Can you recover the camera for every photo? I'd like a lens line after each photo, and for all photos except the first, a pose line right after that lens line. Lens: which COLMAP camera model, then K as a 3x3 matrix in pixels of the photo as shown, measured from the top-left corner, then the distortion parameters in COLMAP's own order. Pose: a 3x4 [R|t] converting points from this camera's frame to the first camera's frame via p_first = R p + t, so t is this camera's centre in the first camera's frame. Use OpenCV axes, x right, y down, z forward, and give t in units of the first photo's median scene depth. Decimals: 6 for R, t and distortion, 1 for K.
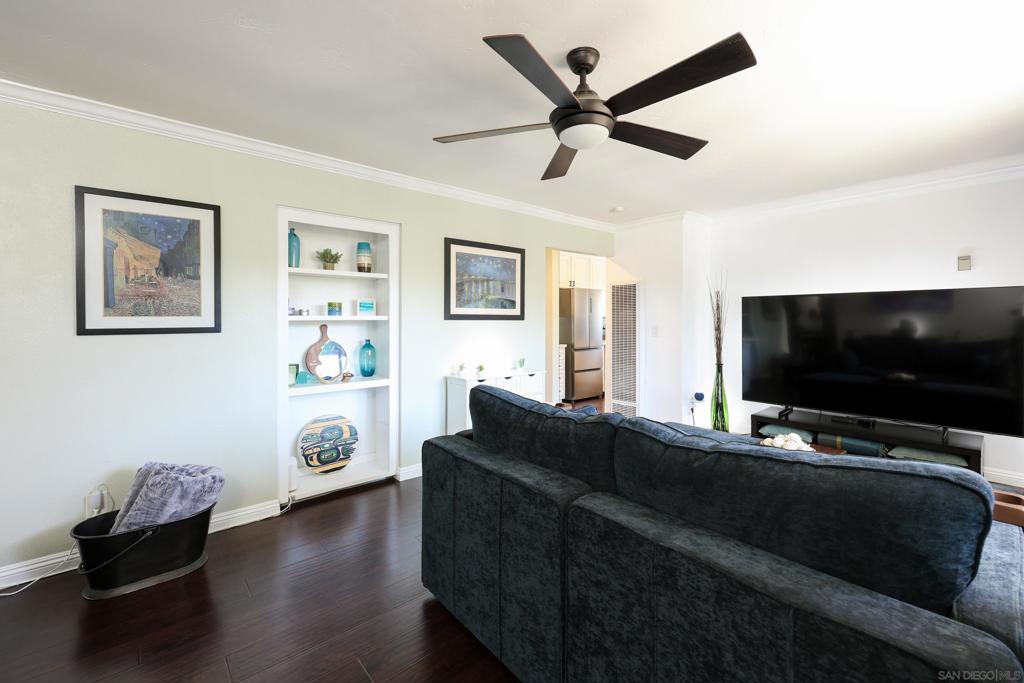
lens RADIAL K [[421.7, 0, 500.8], [0, 421.7, 320.4], [0, 0, 1]] dist [-0.000957, -0.000111]
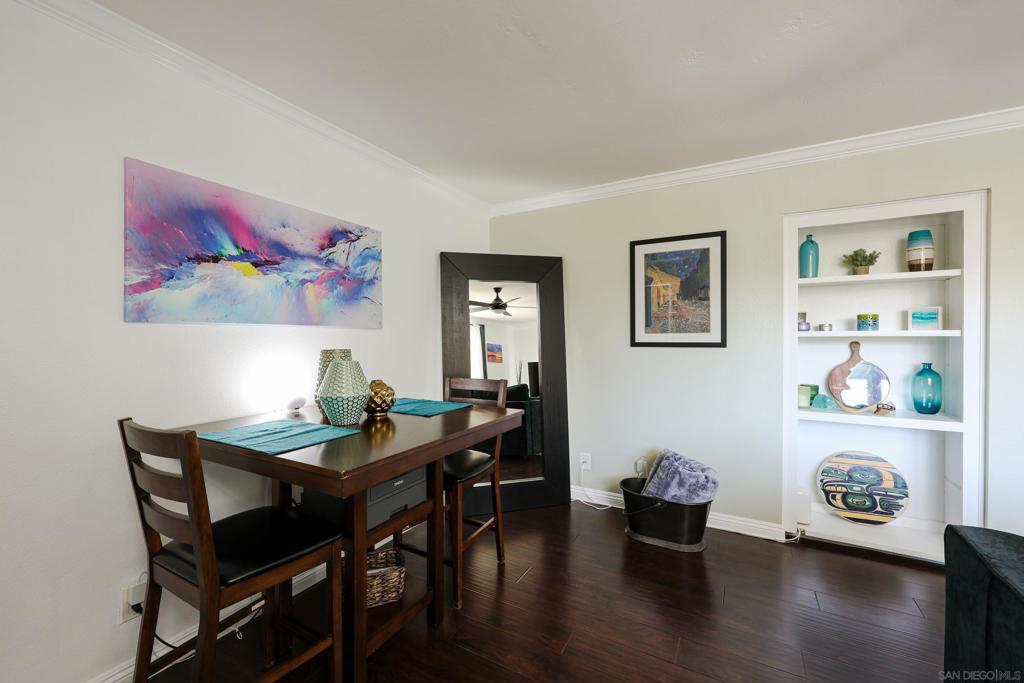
lens RADIAL K [[407.2, 0, 511.1], [0, 407.2, 336.9], [0, 0, 1]] dist [0.000913, 0.000170]
pose [[0.358721, 0.004625, -0.933433, 0.096485], [-0.001603, 0.999989, 0.004338, -0.002174], [0.933444, -0.000060, 0.358724, 0.092490]]
